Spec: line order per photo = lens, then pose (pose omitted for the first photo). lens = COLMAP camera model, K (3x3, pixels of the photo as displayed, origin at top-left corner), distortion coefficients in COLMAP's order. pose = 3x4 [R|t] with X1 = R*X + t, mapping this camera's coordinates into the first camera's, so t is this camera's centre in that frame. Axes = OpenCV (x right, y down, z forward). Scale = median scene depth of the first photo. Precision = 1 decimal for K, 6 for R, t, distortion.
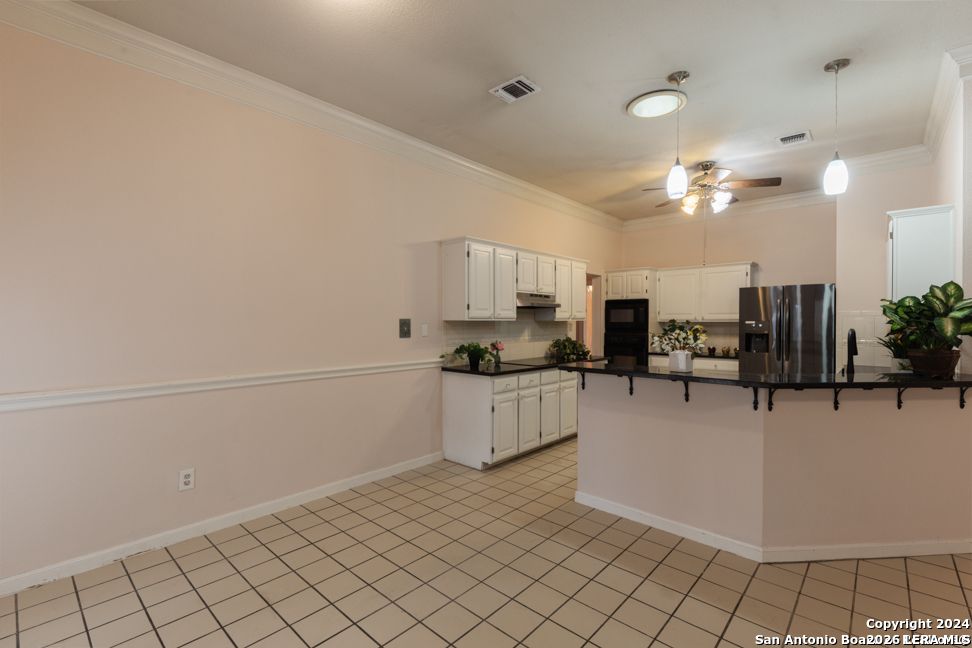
lens RADIAL K [[430.6, 0, 481.8], [0, 430.6, 327.0], [0, 0, 1]] dist [0.010079, -0.001617]
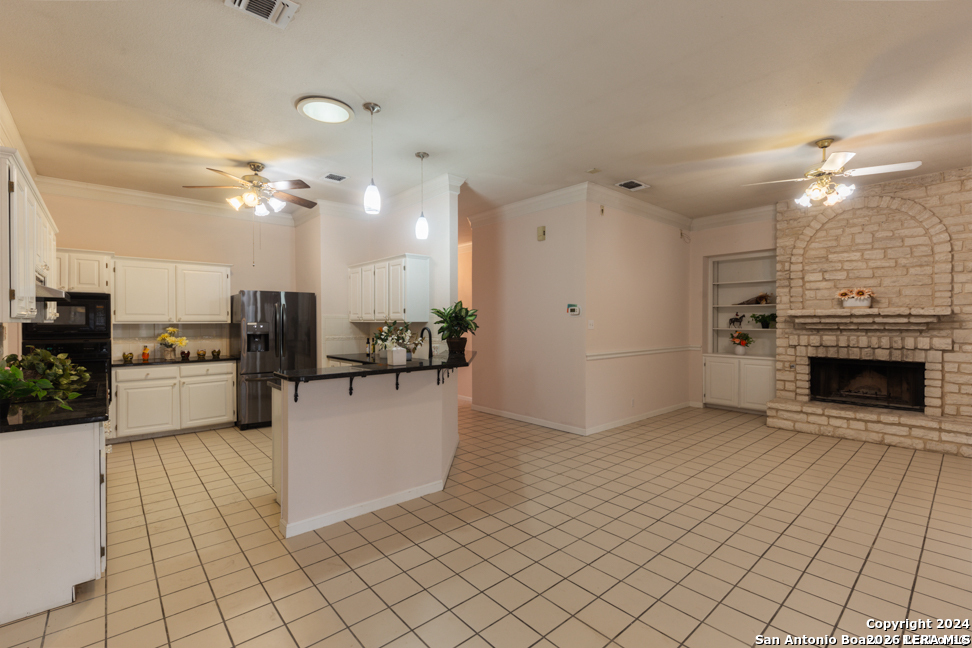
lens RADIAL K [[430.6, 0, 479.4], [0, 430.6, 323.1], [0, 0, 1]] dist [0.010079, -0.001617]
pose [[0.123769, -0.004067, 0.992303, -0.340436], [0.017061, 0.999853, 0.001970, -0.004645], [-0.992164, 0.016686, 0.123821, 0.311314]]
